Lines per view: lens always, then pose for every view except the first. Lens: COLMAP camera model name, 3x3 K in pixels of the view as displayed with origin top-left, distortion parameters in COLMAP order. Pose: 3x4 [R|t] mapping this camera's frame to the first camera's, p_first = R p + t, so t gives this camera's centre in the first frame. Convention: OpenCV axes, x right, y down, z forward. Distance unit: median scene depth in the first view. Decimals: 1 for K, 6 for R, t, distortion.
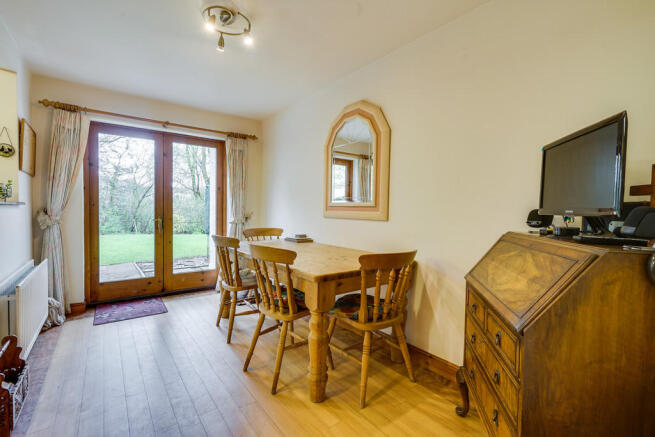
lens RADIAL K [[293.3, 0, 329.3], [0, 293.3, 216.3], [0, 0, 1]] dist [-0.000041, 0.000257]
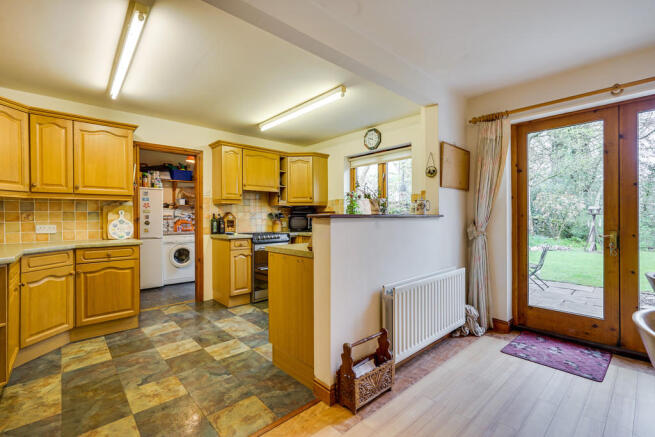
lens RADIAL K [[296.3, 0, 327.9], [0, 296.3, 217.3], [0, 0, 1]] dist [-0.001392, 0.000761]
pose [[0.080129, -0.013855, -0.996688, 0.050615], [-0.018952, 0.999701, -0.015420, -0.009712], [0.996604, 0.020125, 0.079843, 0.369280]]
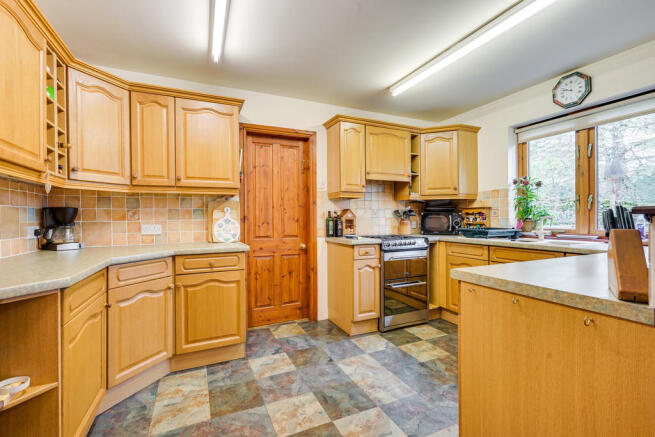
lens RADIAL K [[296.3, 0, 327.9], [0, 296.3, 217.3], [0, 0, 1]] dist [-0.001392, 0.000761]
pose [[-0.226251, -0.008770, -0.974029, -0.301631], [-0.021582, 0.999759, -0.003988, -0.010067], [0.973830, 0.020119, -0.226386, 0.193434]]
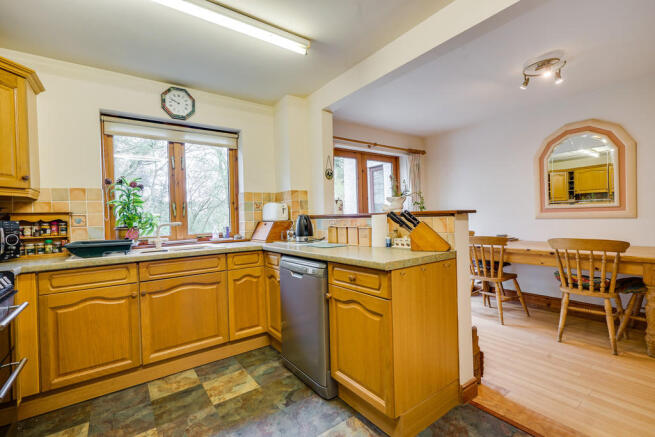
lens RADIAL K [[296.3, 0, 327.9], [0, 296.3, 217.3], [0, 0, 1]] dist [-0.001392, 0.000761]
pose [[0.998707, -0.041602, -0.029225, -0.820560], [0.040946, 0.998904, -0.022697, -0.008694], [0.030138, 0.021471, 0.999315, -0.203286]]
